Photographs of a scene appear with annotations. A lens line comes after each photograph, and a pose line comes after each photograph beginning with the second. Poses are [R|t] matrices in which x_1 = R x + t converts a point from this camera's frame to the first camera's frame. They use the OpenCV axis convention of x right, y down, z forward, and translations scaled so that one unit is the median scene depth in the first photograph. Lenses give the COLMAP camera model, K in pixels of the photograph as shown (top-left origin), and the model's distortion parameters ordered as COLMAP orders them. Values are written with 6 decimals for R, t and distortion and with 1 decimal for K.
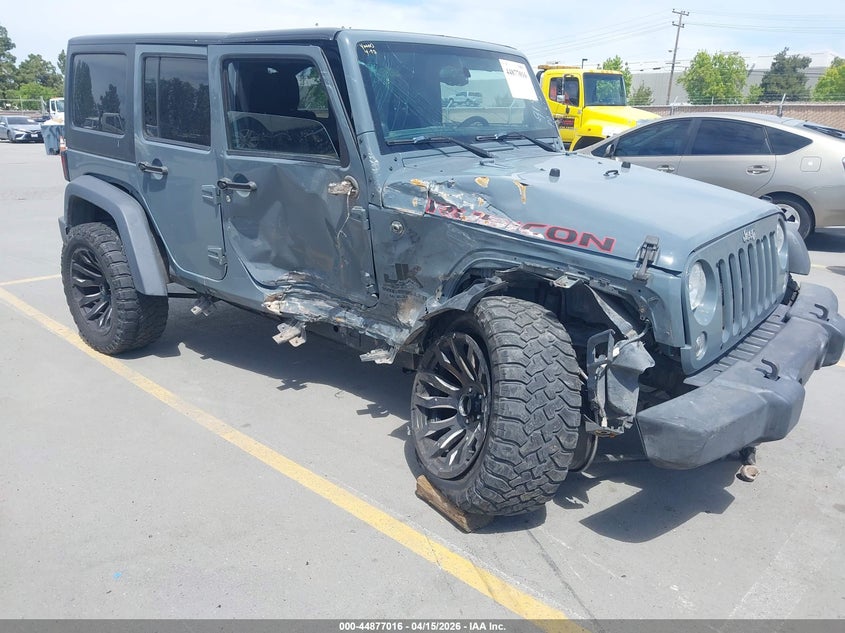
lens RADIAL K [[653.5, 0, 422.5], [0, 653.5, 316.5], [0, 0, 1]] dist [0.137116, -0.257300]
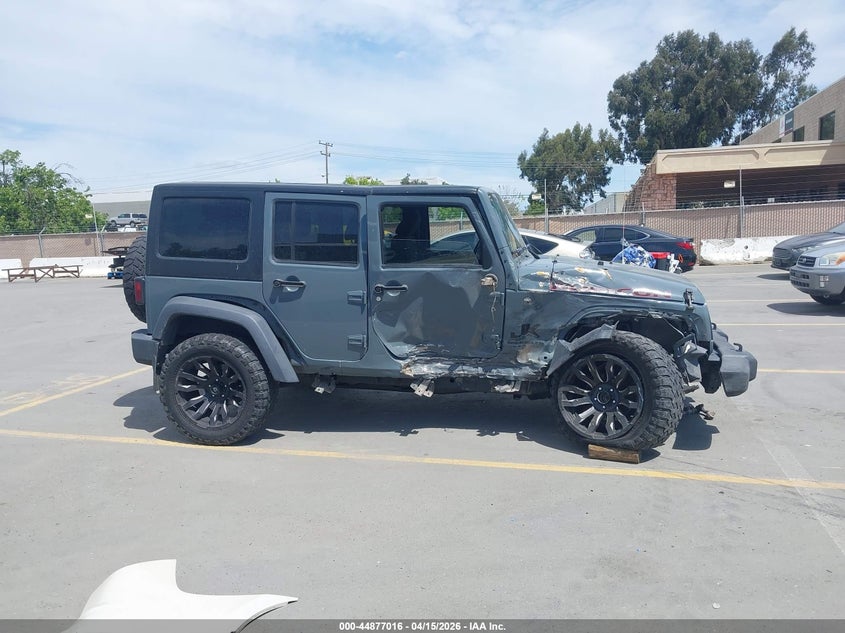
lens RADIAL K [[653.5, 0, 422.5], [0, 653.5, 316.5], [0, 0, 1]] dist [0.137116, -0.257300]
pose [[0.874829, -0.108517, 0.472122, -0.930629], [0.176806, 0.978881, -0.102621, 0.019117], [-0.451015, 0.173250, 0.875540, -0.267919]]
